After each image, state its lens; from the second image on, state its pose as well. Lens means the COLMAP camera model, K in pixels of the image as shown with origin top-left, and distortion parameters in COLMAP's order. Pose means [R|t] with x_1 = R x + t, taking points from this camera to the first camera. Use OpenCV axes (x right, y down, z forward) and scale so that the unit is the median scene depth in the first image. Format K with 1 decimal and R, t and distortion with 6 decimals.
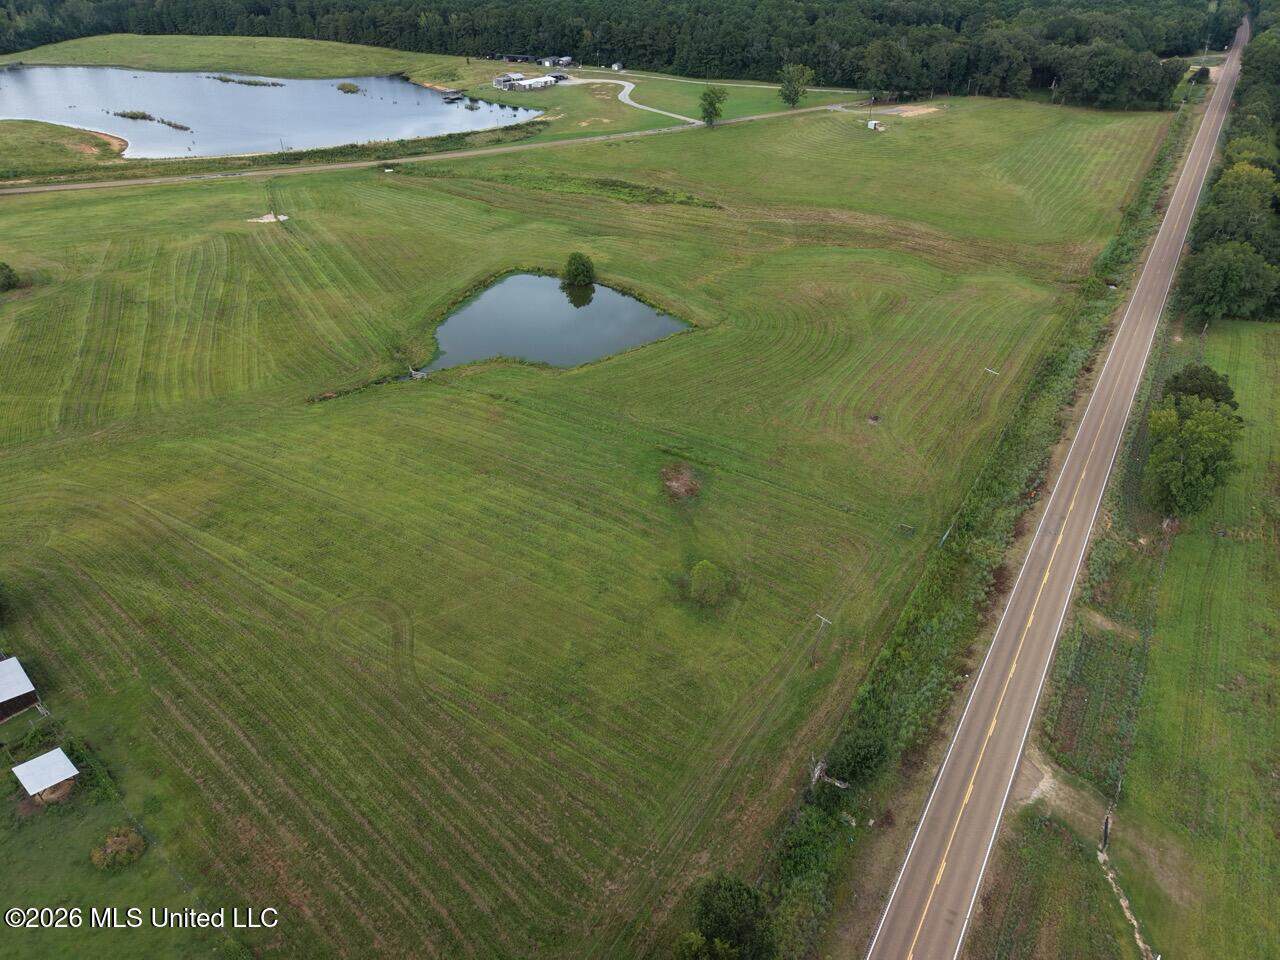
lens RADIAL K [[852.3, 0, 638.6], [0, 852.3, 485.8], [0, 0, 1]] dist [0.026768, -0.024487]
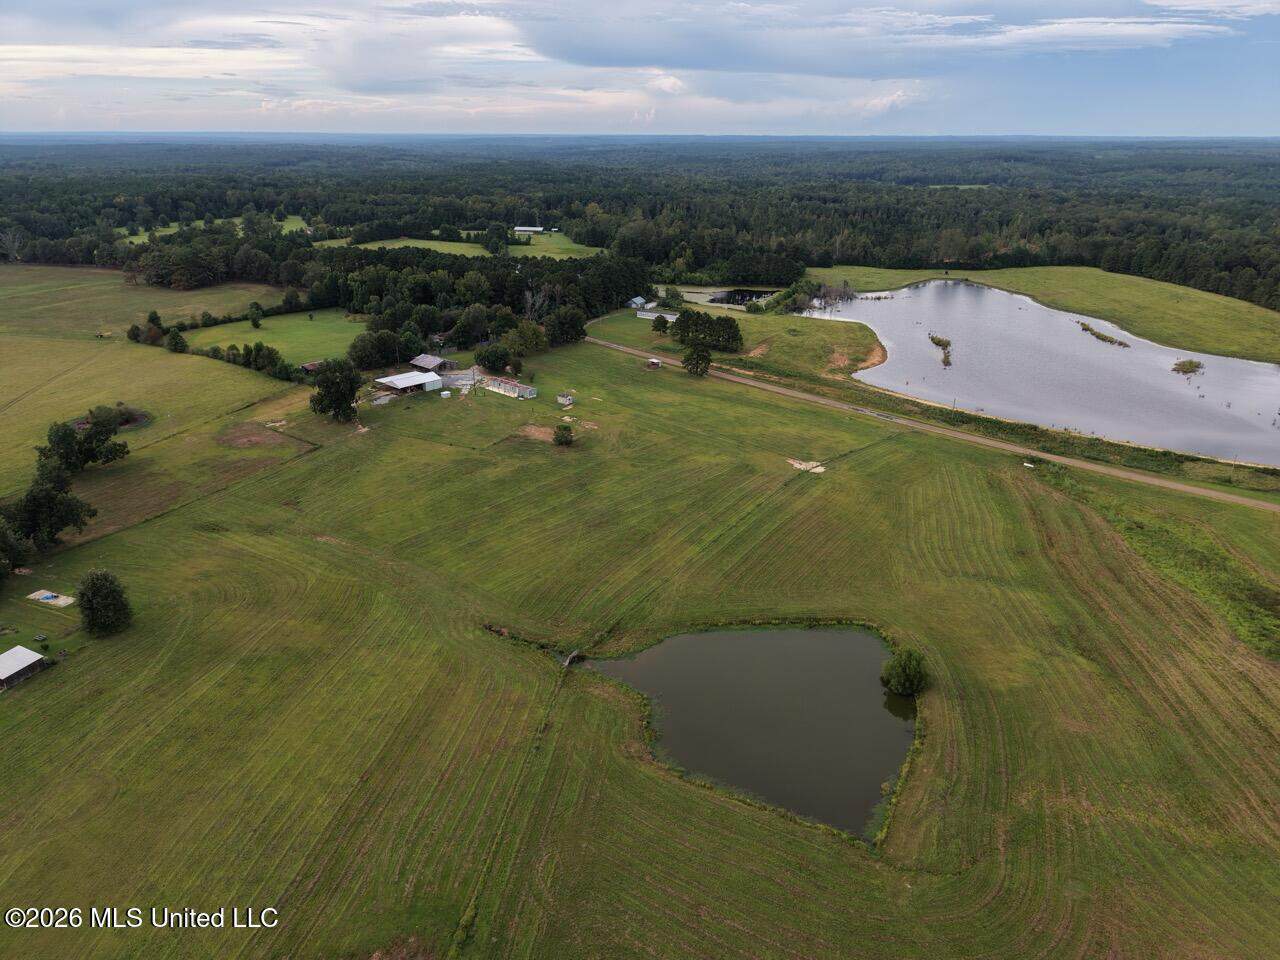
lens RADIAL K [[881.8, 0, 639.9], [0, 881.8, 400.1], [0, 0, 1]] dist [0.032312, -0.026551]
pose [[0.400576, 0.270244, -0.875504, 0.569196], [-0.522568, 0.852260, 0.023975, -0.467293], [0.752636, 0.447907, 0.482616, 0.511859]]
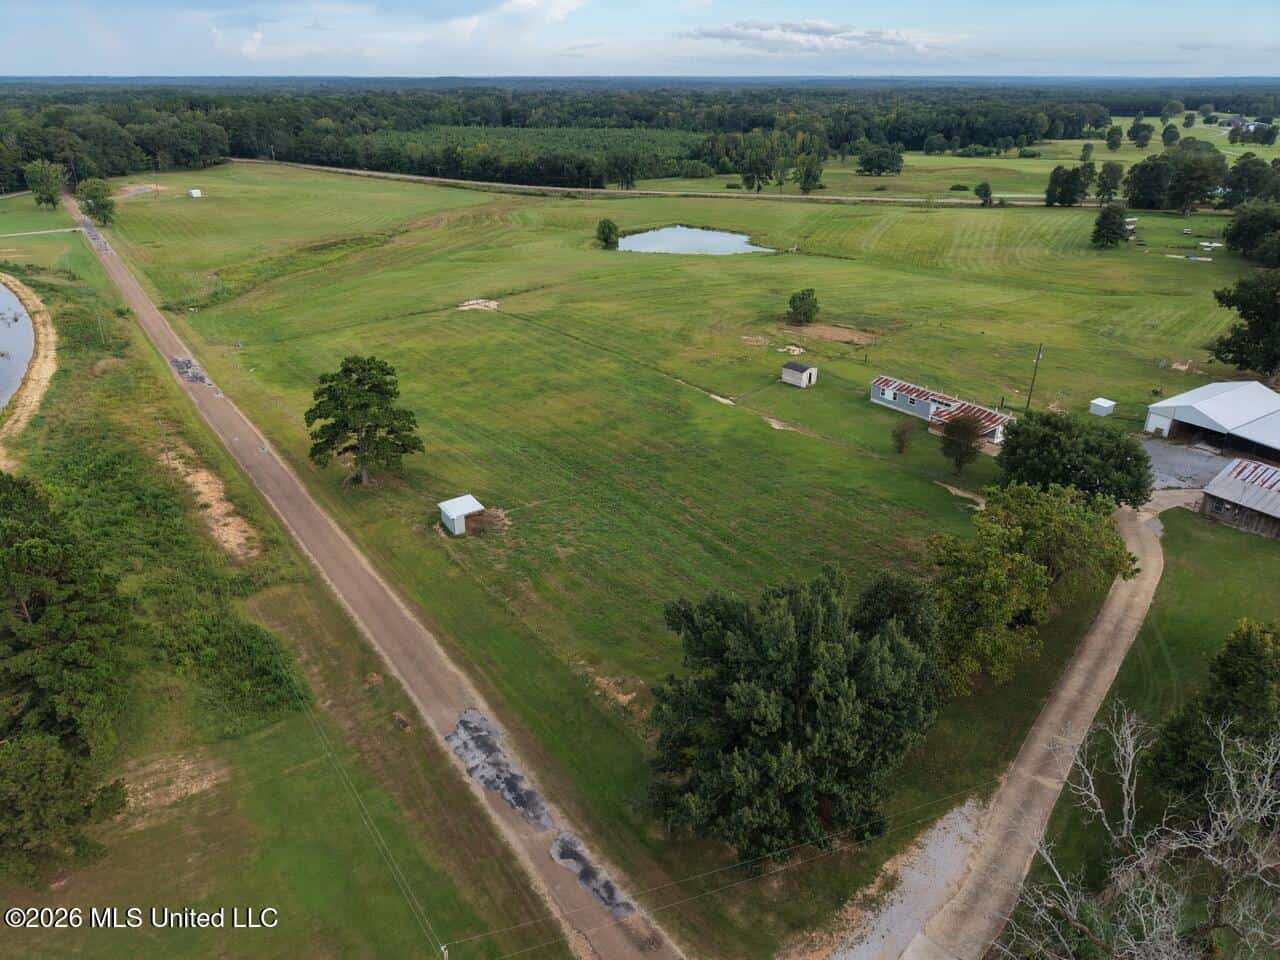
lens RADIAL K [[858.3, 0, 640.4], [0, 858.3, 475.6], [0, 0, 1]] dist [0.023687, -0.022367]
pose [[-0.166756, -0.416031, 0.893930, -1.886023], [0.557741, 0.707837, 0.433466, -0.713403], [-0.813091, 0.570864, 0.114001, 1.380907]]
